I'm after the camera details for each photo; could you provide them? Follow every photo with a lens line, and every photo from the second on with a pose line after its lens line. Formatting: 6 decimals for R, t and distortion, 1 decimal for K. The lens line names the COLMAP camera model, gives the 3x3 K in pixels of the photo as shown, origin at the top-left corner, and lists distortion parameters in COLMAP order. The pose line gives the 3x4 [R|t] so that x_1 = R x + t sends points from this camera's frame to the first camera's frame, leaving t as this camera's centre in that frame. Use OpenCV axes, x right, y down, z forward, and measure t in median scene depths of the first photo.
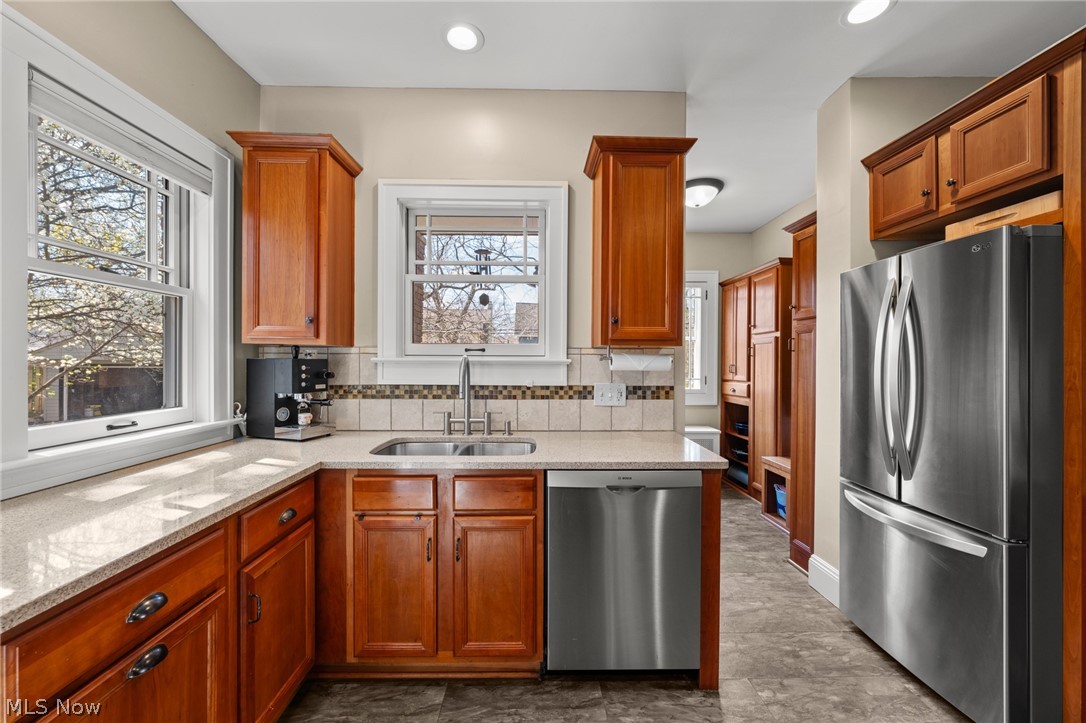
lens RADIAL K [[419.1, 0, 541.8], [0, 419.1, 360.1], [0, 0, 1]] dist [-0.001155, -0.000149]
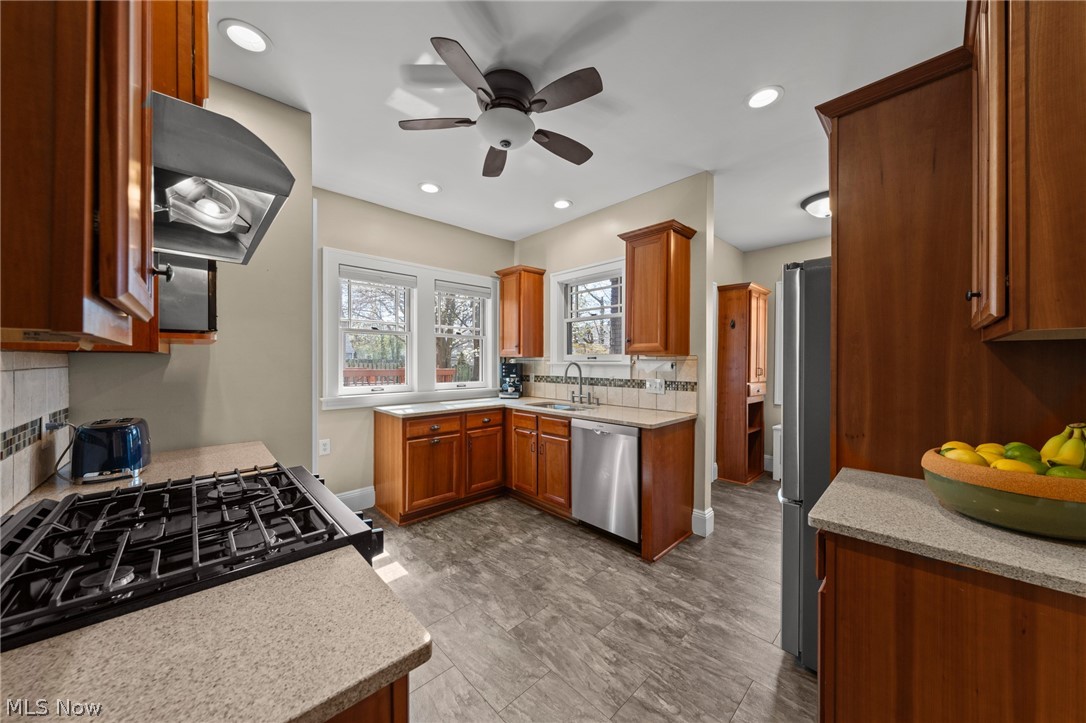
lens RADIAL K [[369.5, 0, 543.0], [0, 369.5, 361.5], [0, 0, 1]] dist [-0.001247, -0.000163]
pose [[0.674771, -0.002826, -0.738021, 0.888943], [-0.000815, 0.999989, -0.004574, -0.001800], [0.738026, 0.003688, 0.674762, -0.225393]]
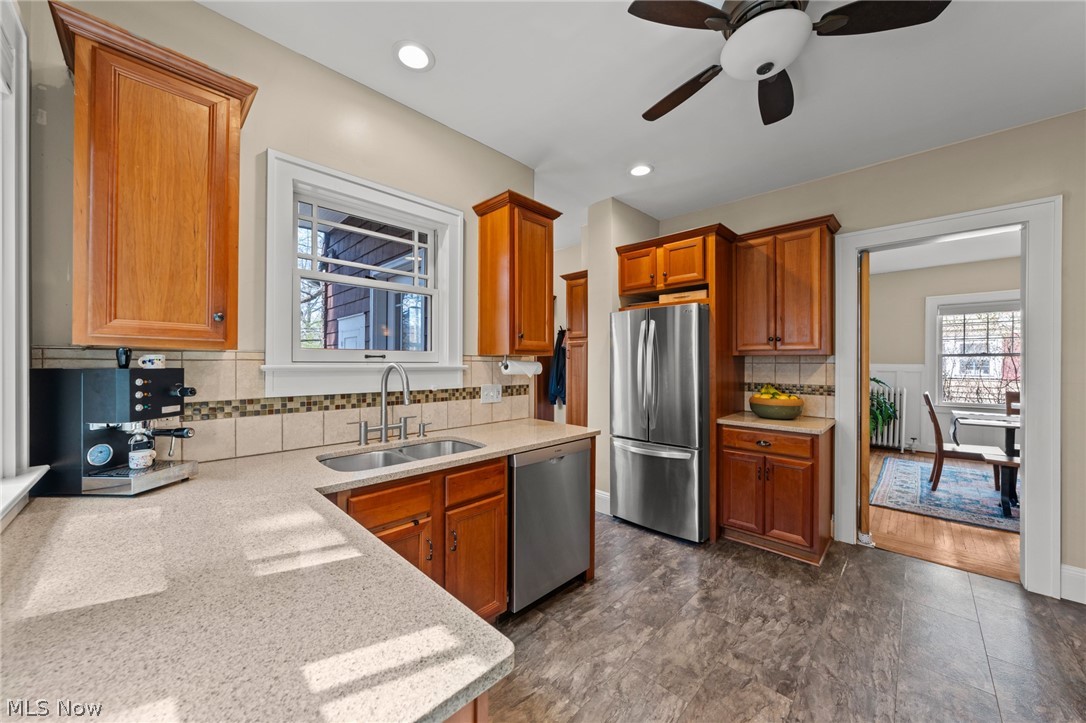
lens RADIAL K [[385.7, 0, 539.9], [0, 385.7, 362.6], [0, 0, 1]] dist [-0.002060, -0.000220]
pose [[0.719638, -0.002258, 0.694346, -0.524541], [0.002313, 0.999997, 0.000855, -0.010073], [-0.694345, 0.000991, 0.719641, 0.080570]]
